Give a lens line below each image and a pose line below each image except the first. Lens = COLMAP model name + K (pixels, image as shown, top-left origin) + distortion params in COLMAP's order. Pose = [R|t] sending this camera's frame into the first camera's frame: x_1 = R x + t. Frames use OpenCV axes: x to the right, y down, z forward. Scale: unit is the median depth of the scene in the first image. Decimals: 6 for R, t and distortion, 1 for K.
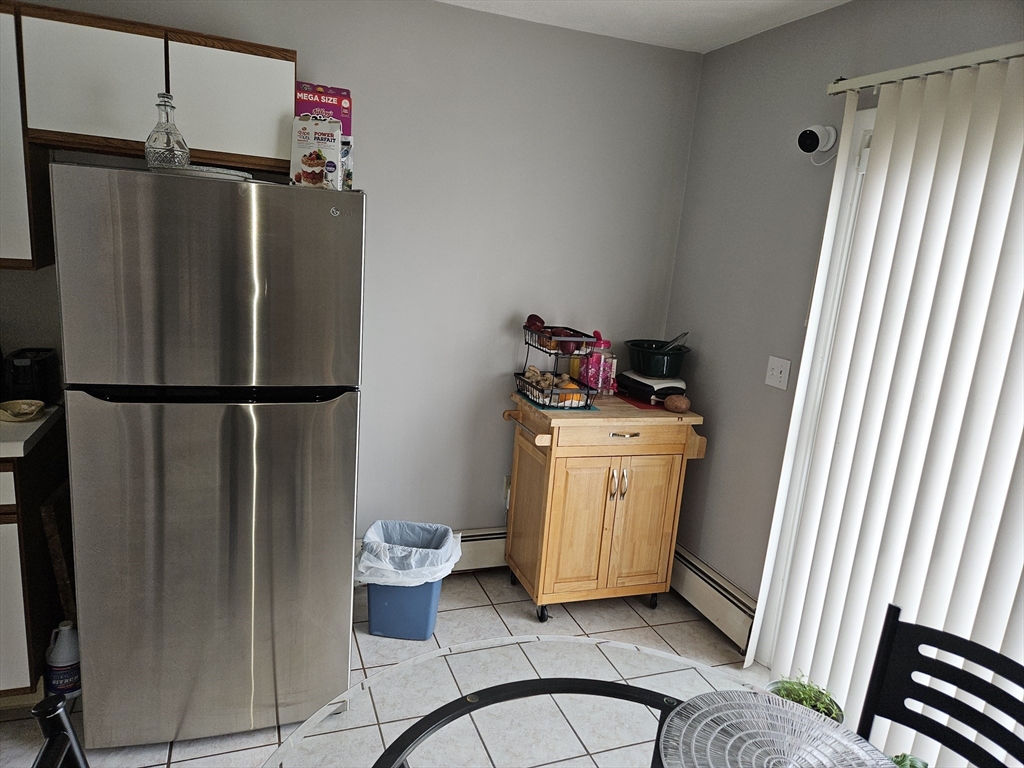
lens RADIAL K [[679.1, 0, 498.6], [0, 679.1, 391.1], [0, 0, 1]] dist [0.025744, -0.000441]
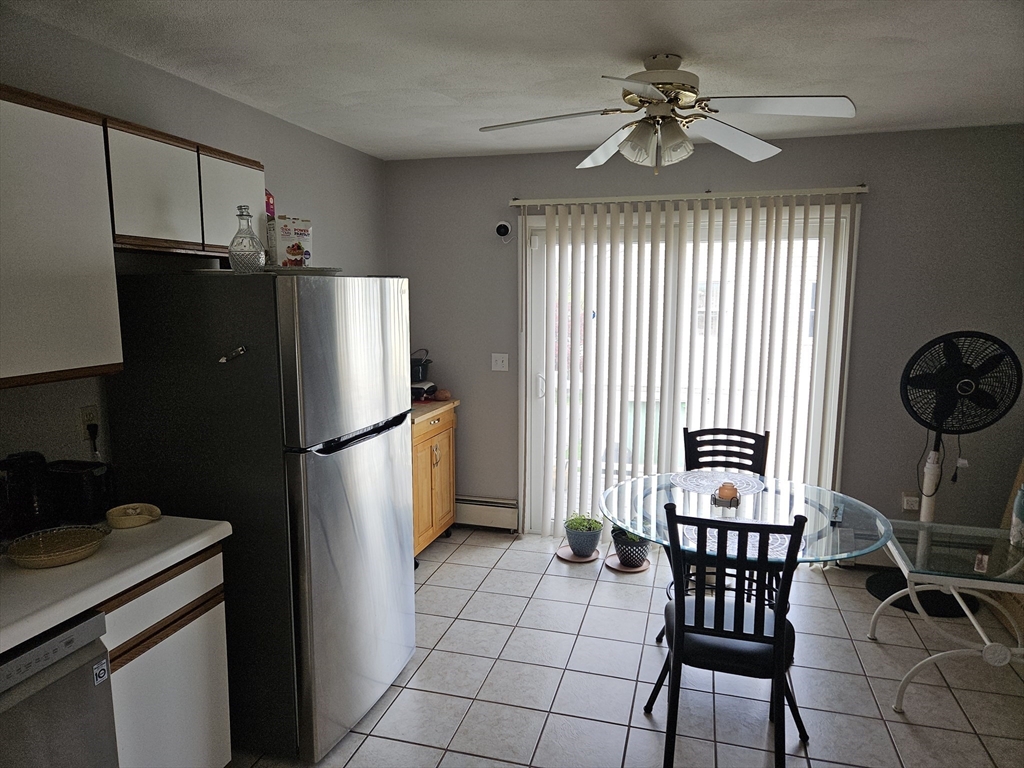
lens RADIAL K [[676.9, 0, 518.2], [0, 676.9, 387.8], [0, 0, 1]] dist [0.058357, -0.001507]
pose [[0.574794, -0.191094, 0.795673, -1.078063], [0.213599, 0.973678, 0.079541, -0.104945], [-0.789929, 0.124235, 0.600481, -0.043492]]
